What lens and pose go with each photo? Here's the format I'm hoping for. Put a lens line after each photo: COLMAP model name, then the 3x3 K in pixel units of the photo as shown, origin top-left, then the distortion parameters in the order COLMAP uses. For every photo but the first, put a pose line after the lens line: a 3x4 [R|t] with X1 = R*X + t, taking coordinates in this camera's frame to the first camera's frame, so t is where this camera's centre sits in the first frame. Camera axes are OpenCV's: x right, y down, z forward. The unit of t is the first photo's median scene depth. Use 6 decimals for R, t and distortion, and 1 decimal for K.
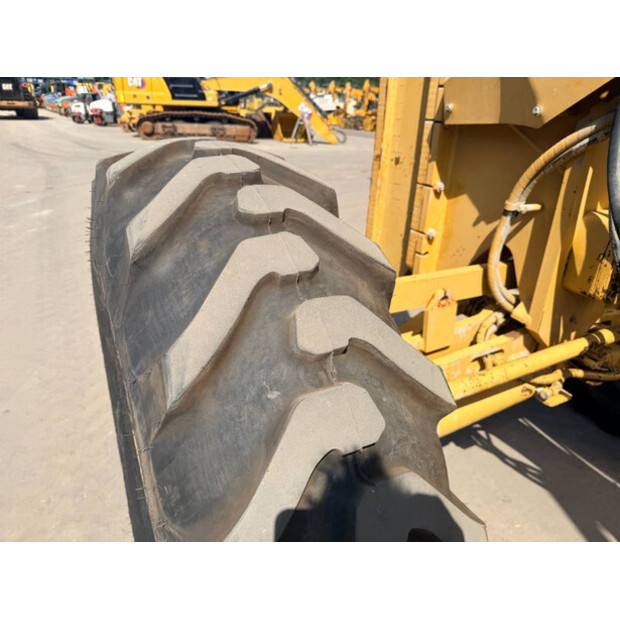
lens RADIAL K [[460.8, 0, 310.0], [0, 460.8, 306.9], [0, 0, 1]] dist [-0.003605, -0.004074]
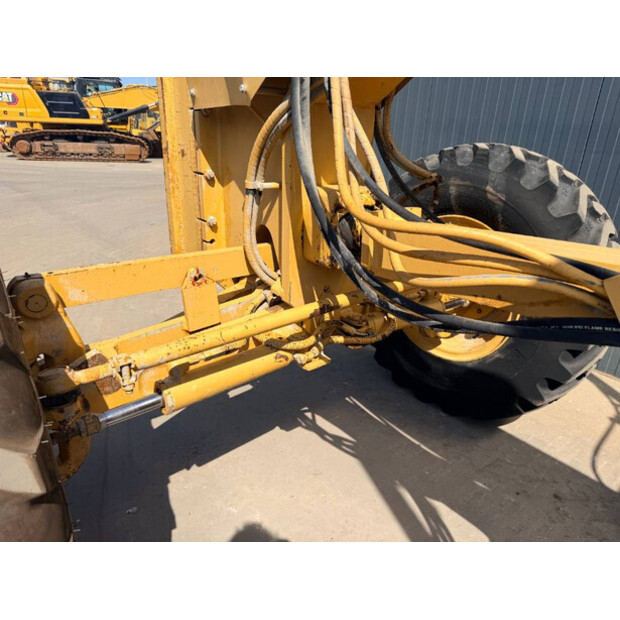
lens RADIAL K [[449.3, 0, 310.0], [0, 449.3, 310.0], [0, 0, 1]] dist [0.083329, -0.064199]
pose [[0.980694, -0.075989, 0.180179, 0.220045], [0.081355, 0.996429, -0.022573, 0.062590], [-0.177820, 0.036796, 0.983375, -0.022689]]
